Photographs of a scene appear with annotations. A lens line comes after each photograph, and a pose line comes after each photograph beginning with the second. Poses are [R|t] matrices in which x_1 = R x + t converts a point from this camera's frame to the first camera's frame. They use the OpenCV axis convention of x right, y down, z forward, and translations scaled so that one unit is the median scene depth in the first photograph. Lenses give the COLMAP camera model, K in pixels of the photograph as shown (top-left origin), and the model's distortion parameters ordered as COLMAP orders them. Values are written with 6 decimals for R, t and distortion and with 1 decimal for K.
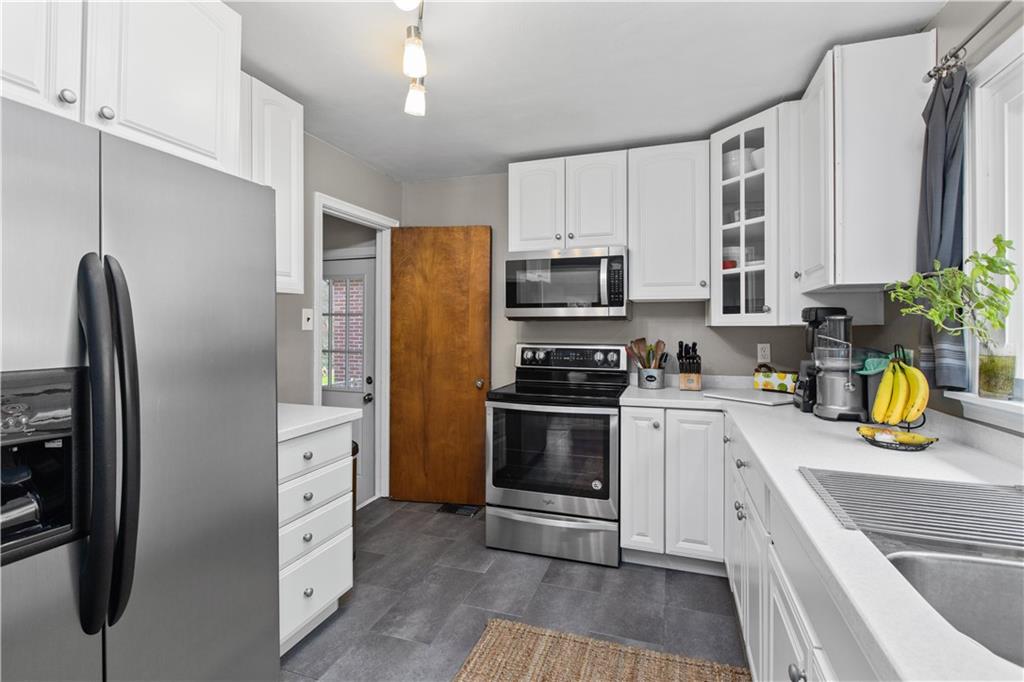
lens RADIAL K [[472.1, 0, 511.1], [0, 472.1, 324.2], [0, 0, 1]] dist [-0.012829, -0.000137]
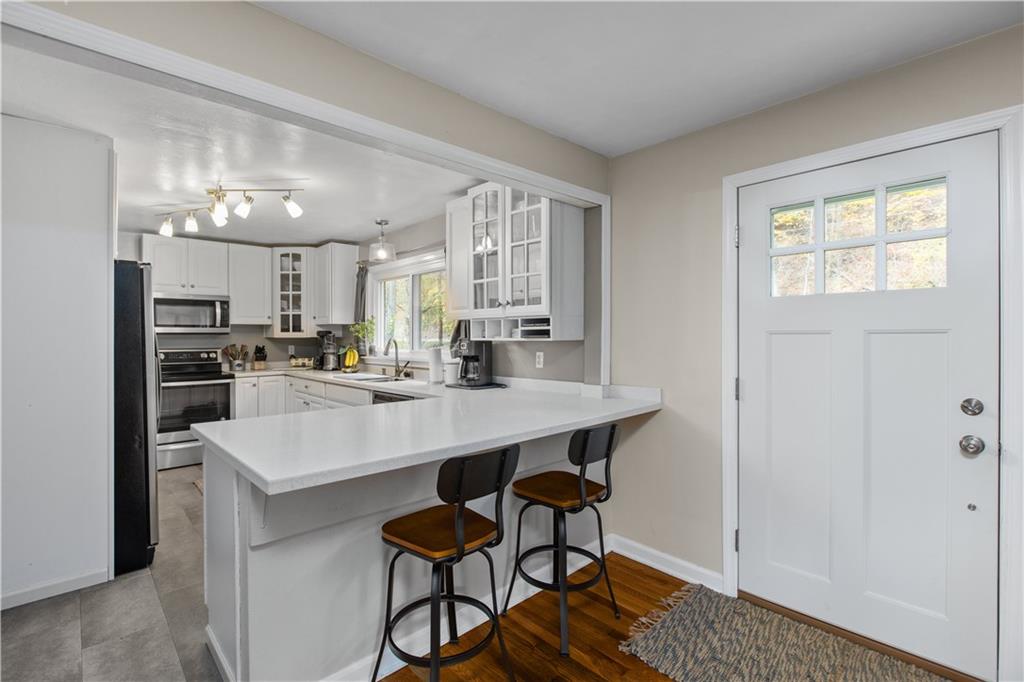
lens RADIAL K [[466.3, 0, 512.0], [0, 466.3, 341.0], [0, 0, 1]] dist [-0.013931, 0.000135]
pose [[0.461792, -0.013847, 0.886880, -0.993241], [-0.004557, 0.999828, 0.017983, -0.024803], [-0.886976, -0.012346, 0.461650, -0.974834]]
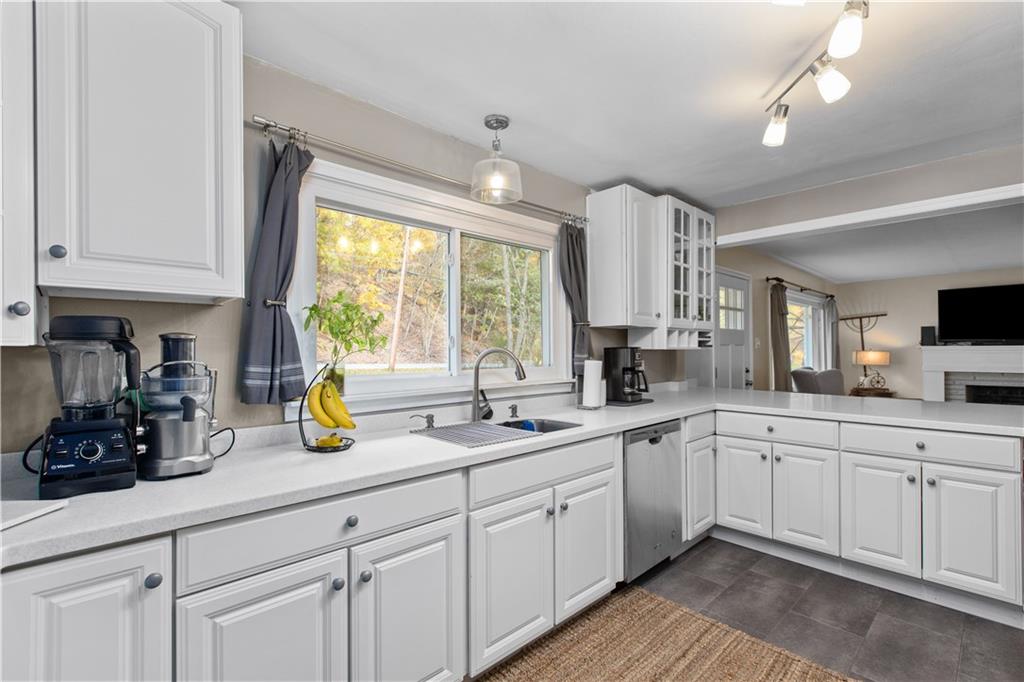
lens RADIAL K [[468.9, 0, 511.7], [0, 468.9, 347.8], [0, 0, 1]] dist [0.001807, 0.000740]
pose [[-0.889498, 0.002993, 0.456930, -0.079481], [-0.002135, 0.999940, -0.010705, 0.008202], [-0.456935, -0.010497, -0.889438, 1.100352]]
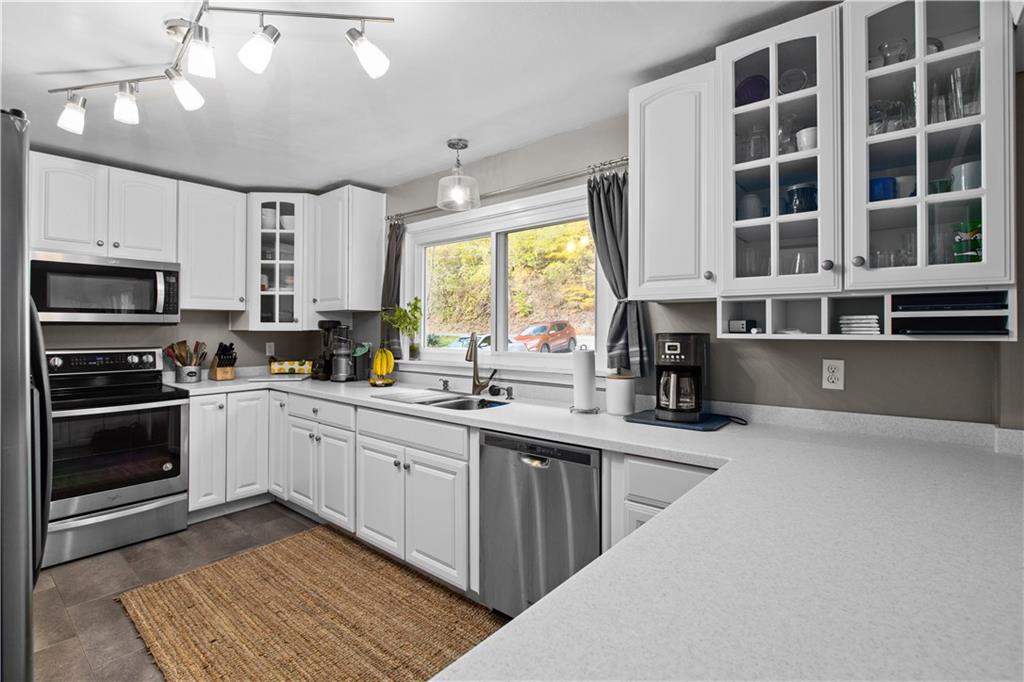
lens RADIAL K [[472.1, 0, 511.1], [0, 472.1, 324.2], [0, 0, 1]] dist [-0.012829, -0.000137]
pose [[0.353091, 0.005852, 0.935571, -0.626933], [-0.008512, 0.999959, -0.003043, -0.018225], [-0.935550, -0.006889, 0.353126, -0.216714]]
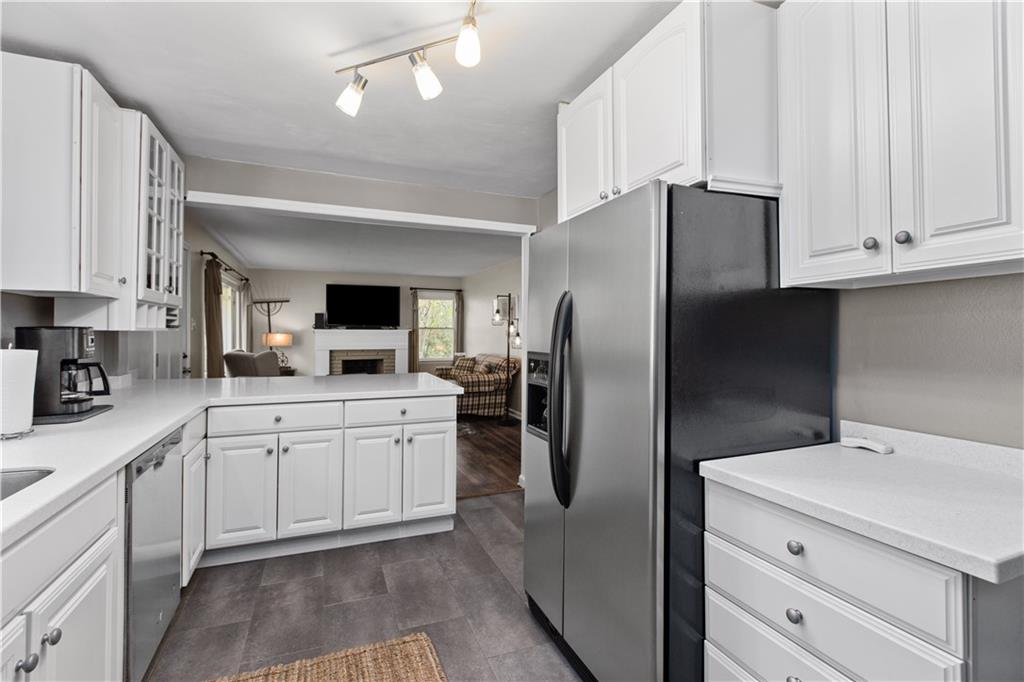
lens RADIAL K [[465.7, 0, 509.0], [0, 465.7, 328.2], [0, 0, 1]] dist [-0.001175, 0.000021]
pose [[-0.752449, -0.010138, -0.658573, 0.182077], [0.000305, 0.999876, -0.015740, 0.007486], [0.658651, -0.012045, -0.752352, 0.908614]]
